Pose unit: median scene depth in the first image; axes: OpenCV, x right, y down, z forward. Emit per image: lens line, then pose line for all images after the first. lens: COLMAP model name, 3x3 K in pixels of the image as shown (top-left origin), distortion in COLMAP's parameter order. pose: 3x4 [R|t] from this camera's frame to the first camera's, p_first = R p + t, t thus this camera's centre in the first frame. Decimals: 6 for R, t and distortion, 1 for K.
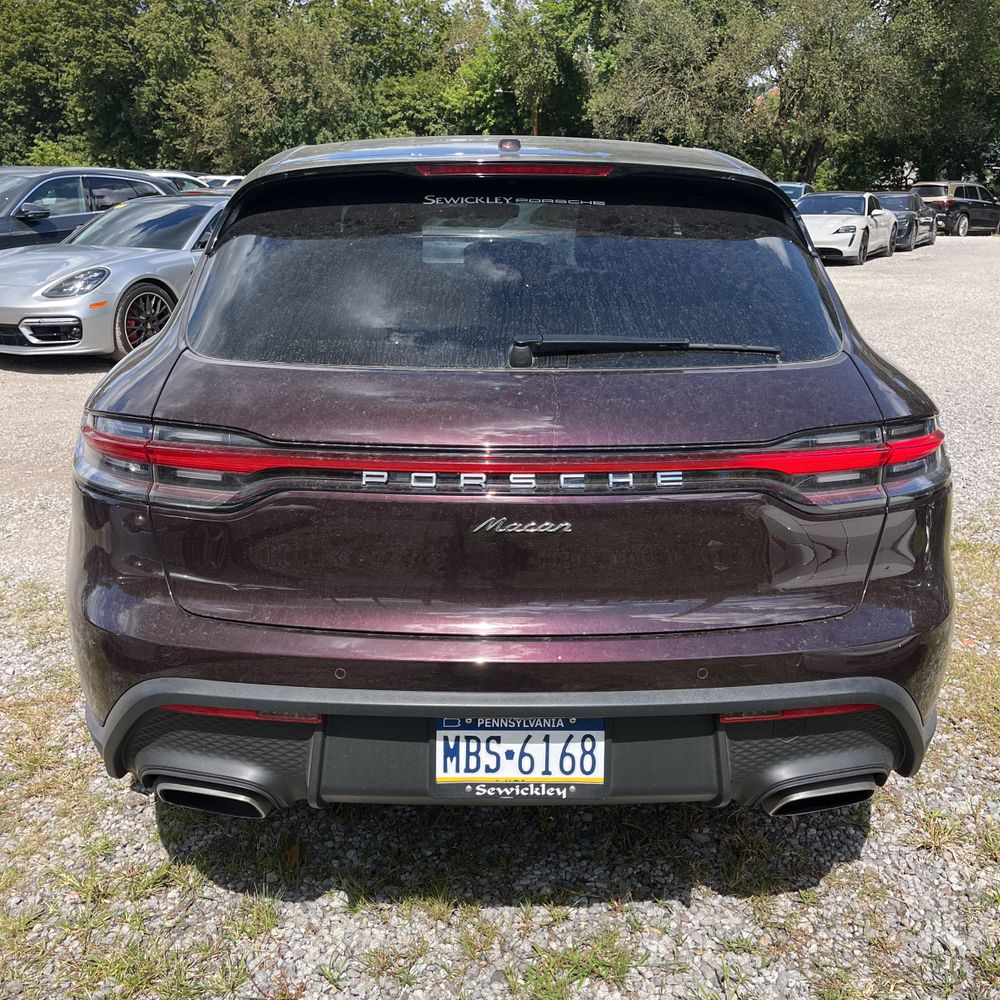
lens RADIAL K [[1017.3, 0, 500.0], [0, 1017.3, 500.0], [0, 0, 1]] dist [0.039519, -0.041971]
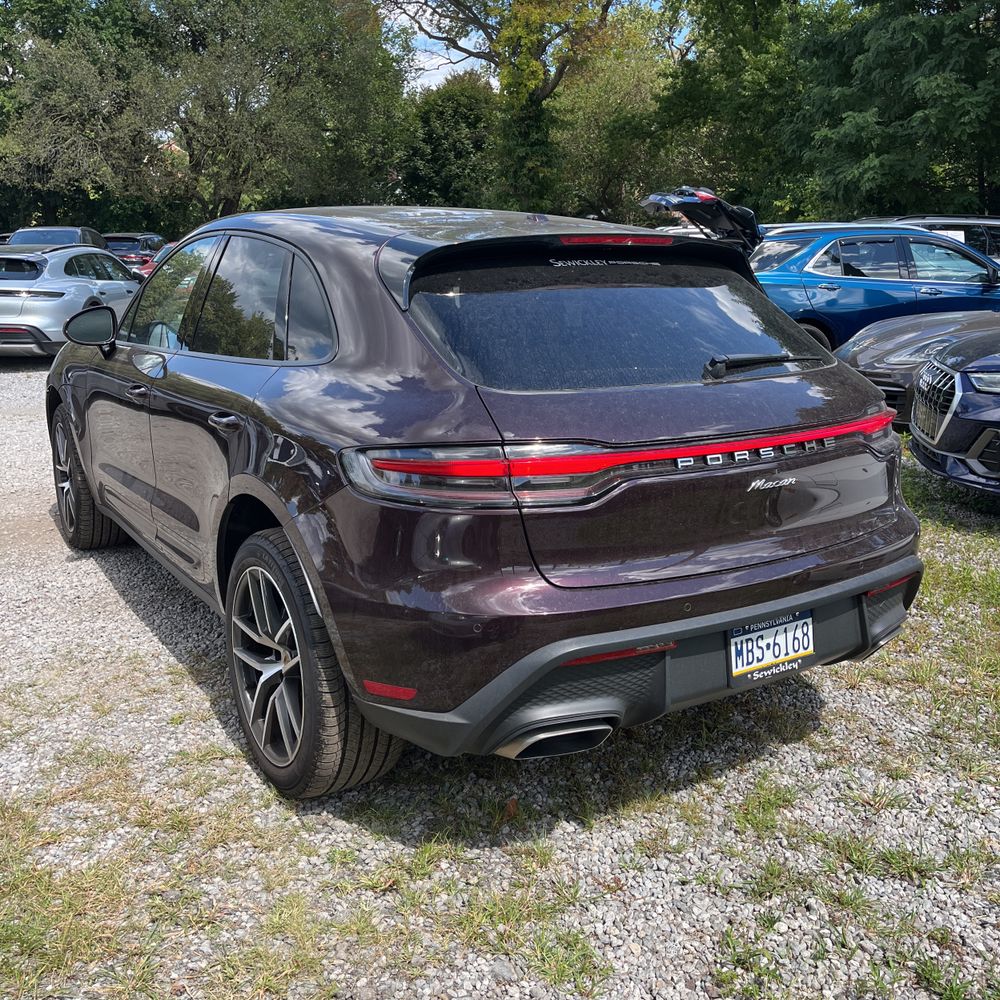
lens RADIAL K [[1017.3, 0, 500.0], [0, 1017.3, 500.0], [0, 0, 1]] dist [0.039519, -0.041971]
pose [[0.843463, -0.125982, 0.522206, -1.026145], [0.150673, 0.988572, -0.004872, -0.002744], [-0.515624, 0.082792, 0.852805, -0.043021]]
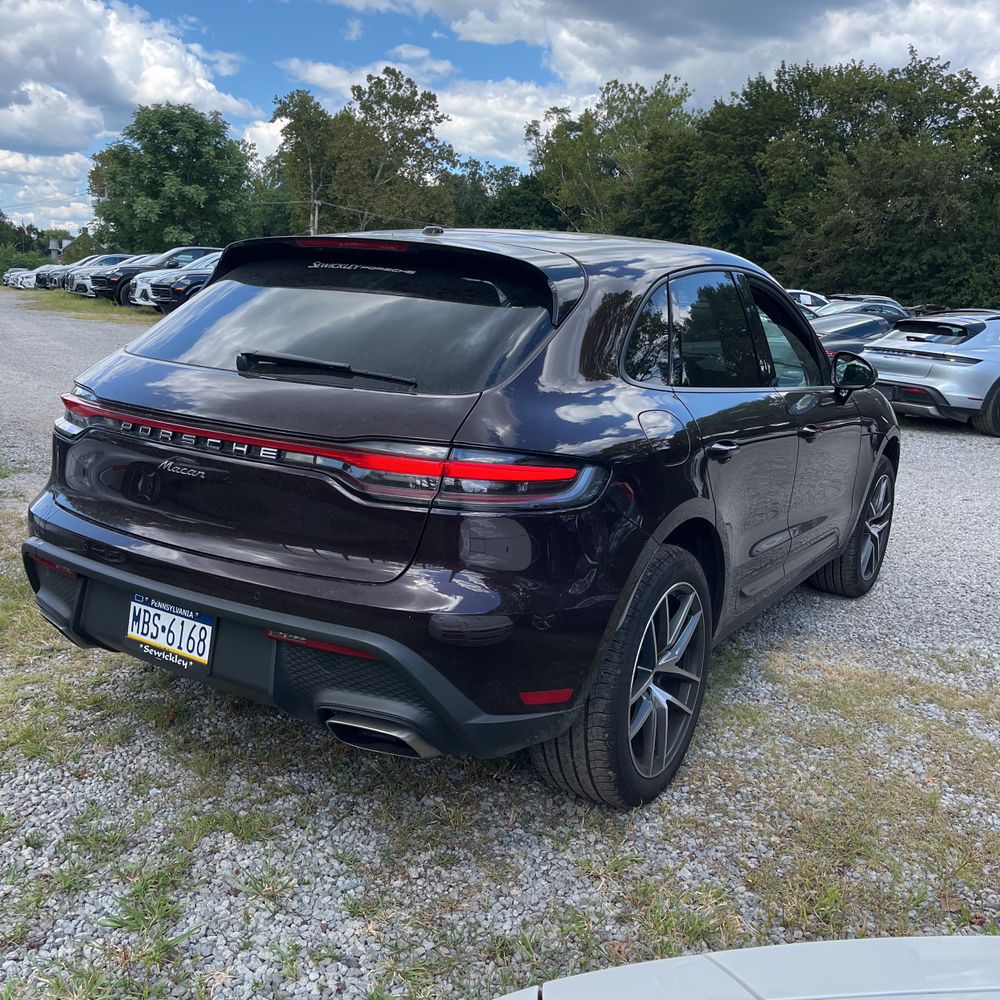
lens RADIAL K [[1017.0, 0, 474.5], [0, 1017.0, 514.5], [0, 0, 1]] dist [0.032178, -0.022450]
pose [[0.834075, 0.163048, -0.527006, 1.107513], [-0.210572, 0.977088, -0.030969, 0.043501], [0.509881, 0.136803, 0.849297, -0.023103]]
